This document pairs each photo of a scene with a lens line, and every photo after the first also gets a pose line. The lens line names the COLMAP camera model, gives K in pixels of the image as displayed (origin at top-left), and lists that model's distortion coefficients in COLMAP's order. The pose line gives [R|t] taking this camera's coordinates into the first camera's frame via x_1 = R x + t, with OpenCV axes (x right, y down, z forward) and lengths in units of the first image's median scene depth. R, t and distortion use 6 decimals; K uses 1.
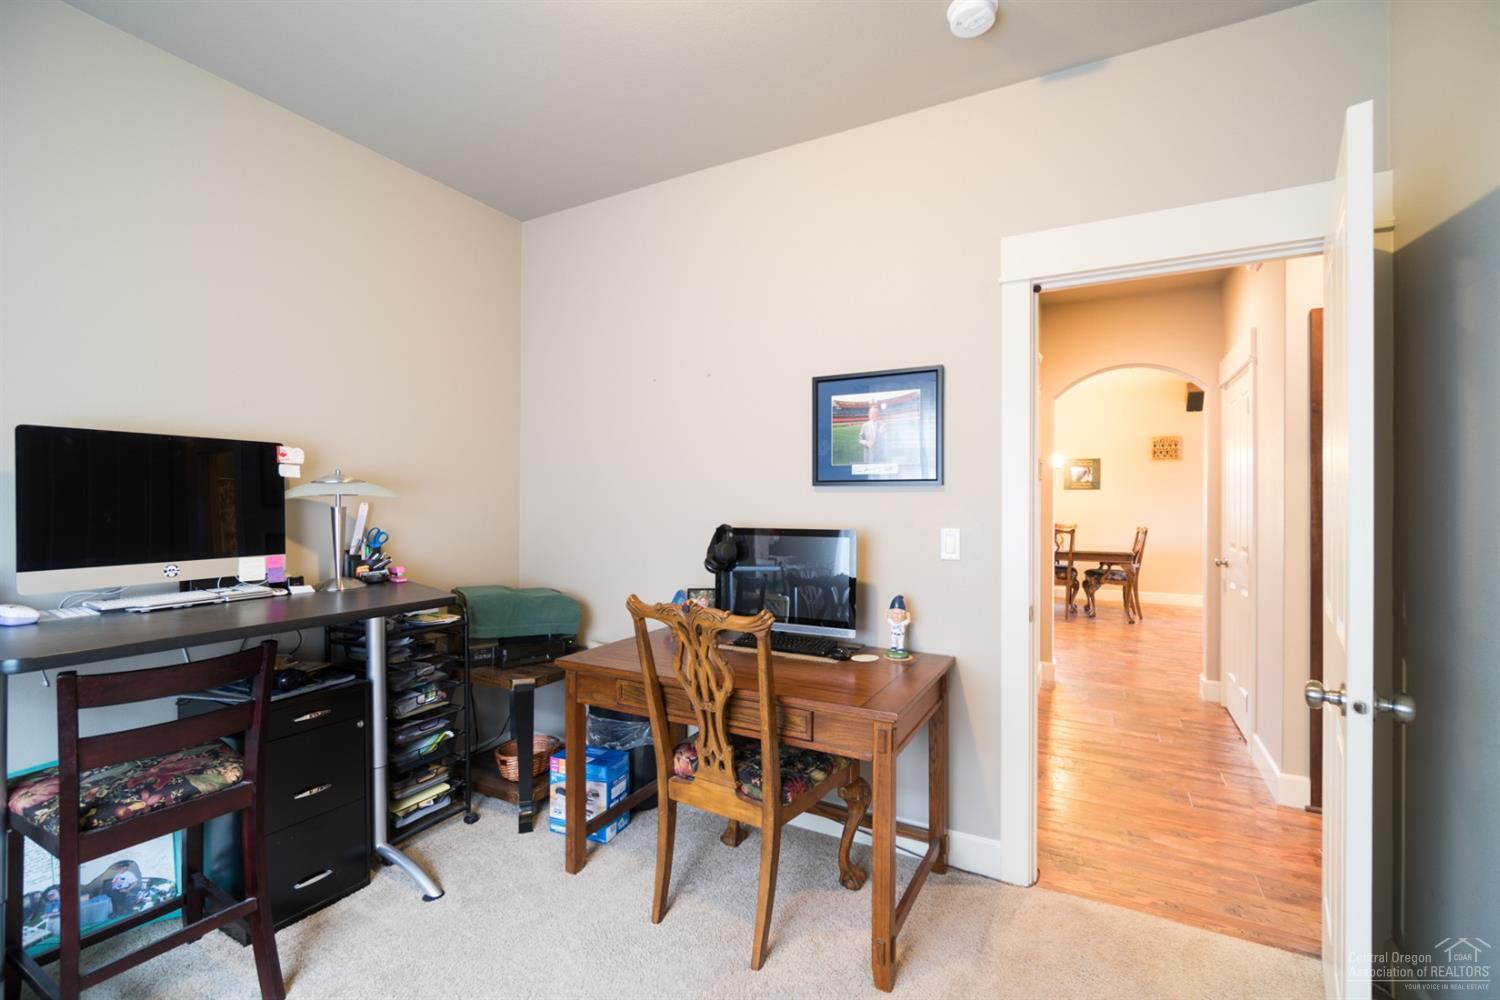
lens RADIAL K [[652.6, 0, 750.0], [0, 652.6, 500.0], [0, 0, 1]] dist [-0.000520, -0.000195]
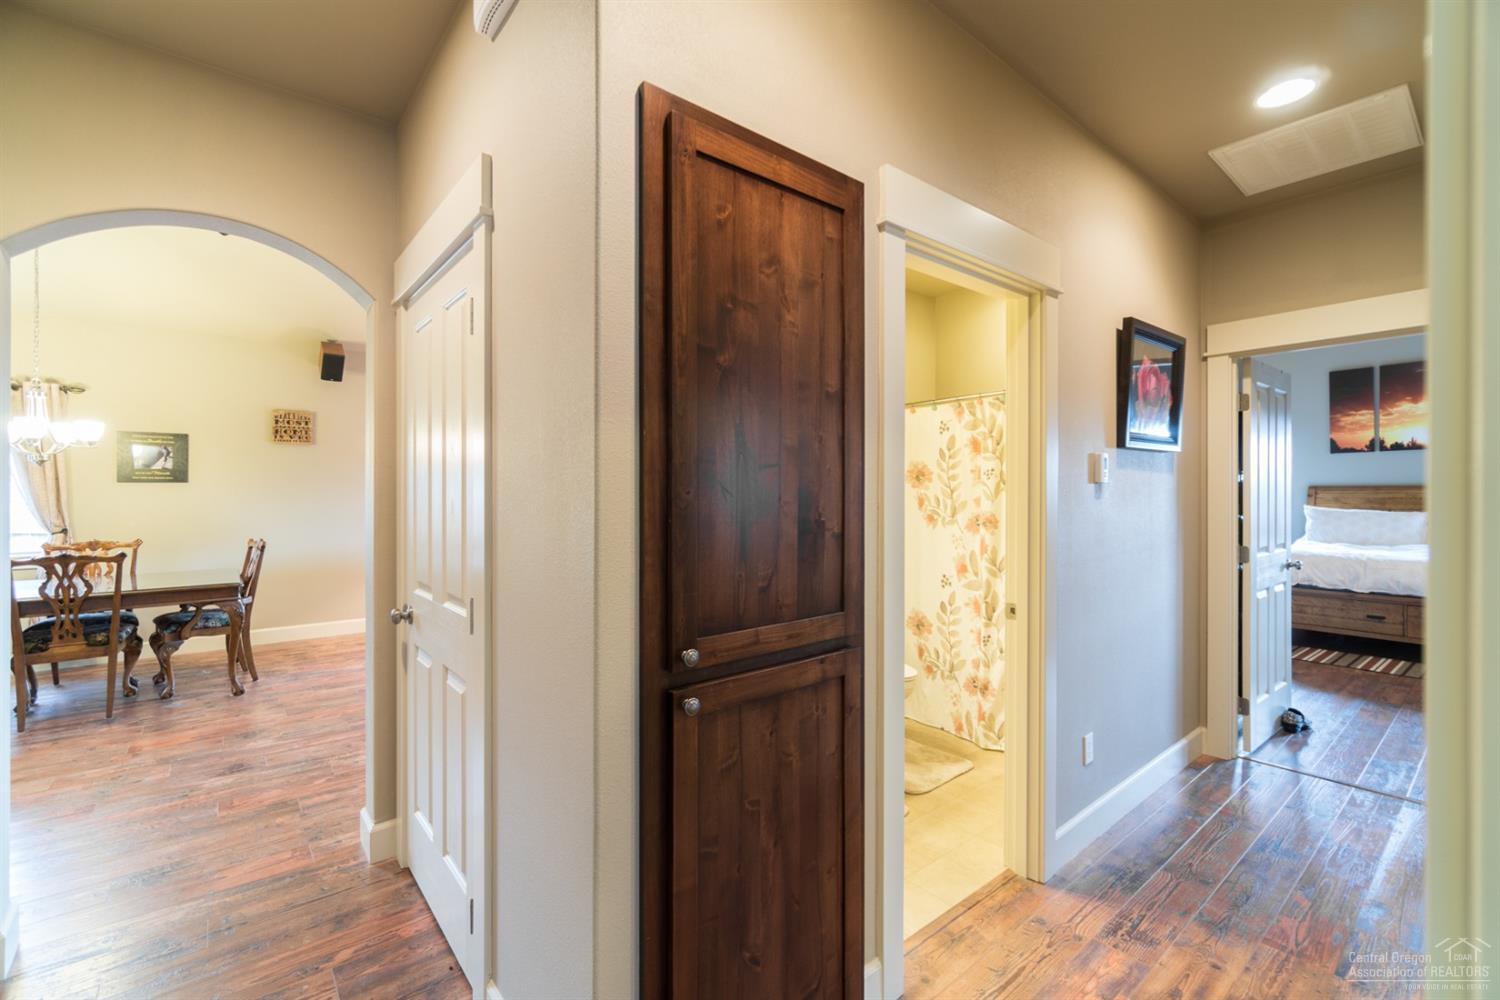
lens RADIAL K [[652.6, 0, 750.0], [0, 652.6, 500.0], [0, 0, 1]] dist [-0.000520, -0.000195]
pose [[0.378753, -0.005804, 0.925479, 0.176541], [-0.000908, 0.999978, 0.006643, -0.004154], [-0.925497, -0.003357, 0.378740, 0.283210]]
